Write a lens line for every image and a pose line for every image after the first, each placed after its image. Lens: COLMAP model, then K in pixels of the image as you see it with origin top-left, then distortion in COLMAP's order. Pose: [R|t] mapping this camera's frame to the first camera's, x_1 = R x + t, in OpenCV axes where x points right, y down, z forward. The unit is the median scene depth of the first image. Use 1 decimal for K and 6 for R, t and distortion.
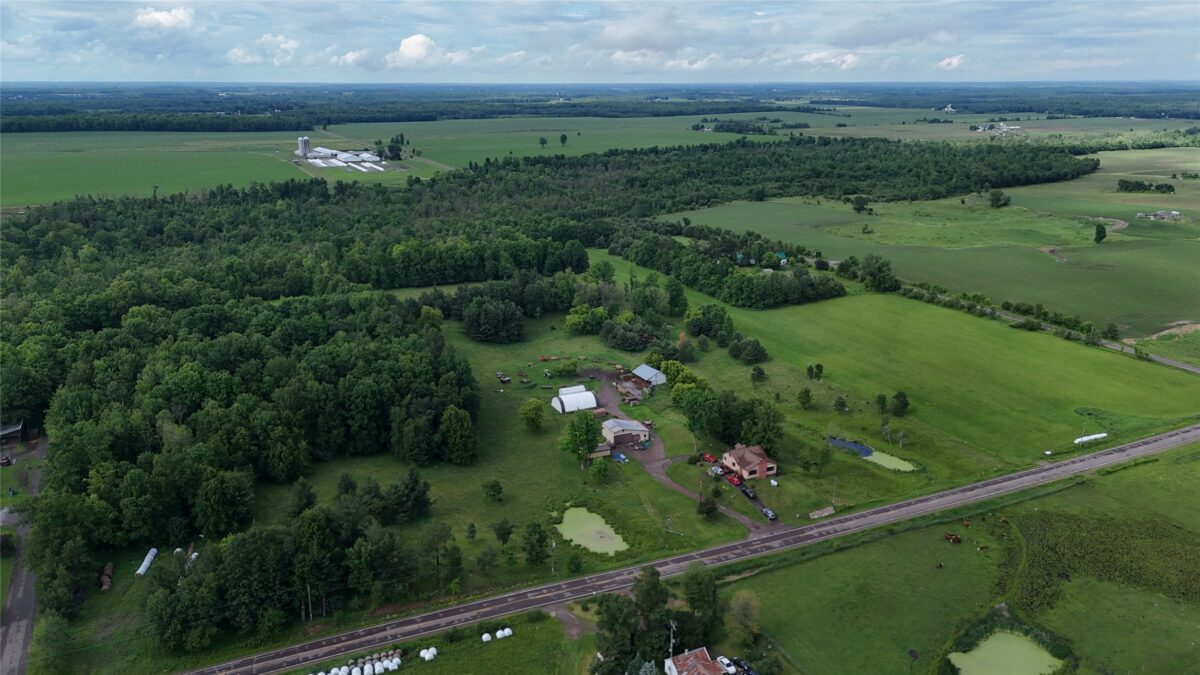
lens RADIAL K [[875.2, 0, 605.0], [0, 875.2, 335.7], [0, 0, 1]] dist [0.089521, -0.099050]
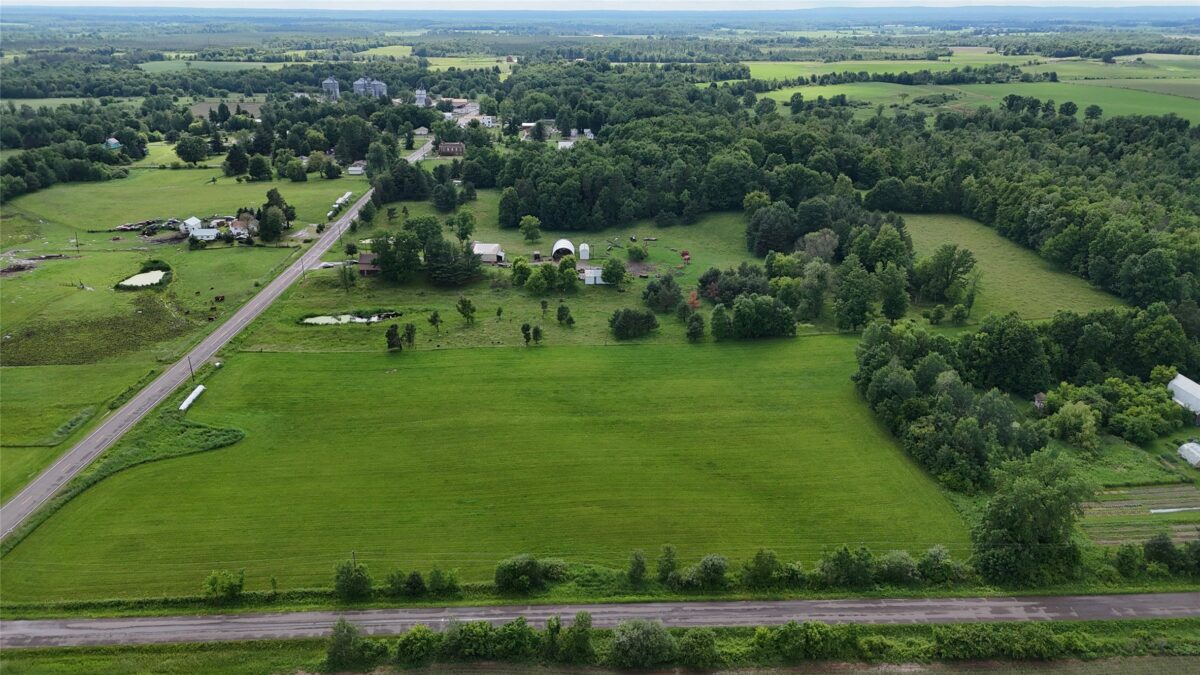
lens RADIAL K [[875.2, 0, 605.0], [0, 875.2, 335.7], [0, 0, 1]] dist [0.089521, -0.099050]
pose [[-0.427814, 0.310436, -0.848884, 0.453508], [-0.252968, 0.860515, 0.442178, -0.167780], [0.867746, 0.403910, -0.289610, 0.663921]]
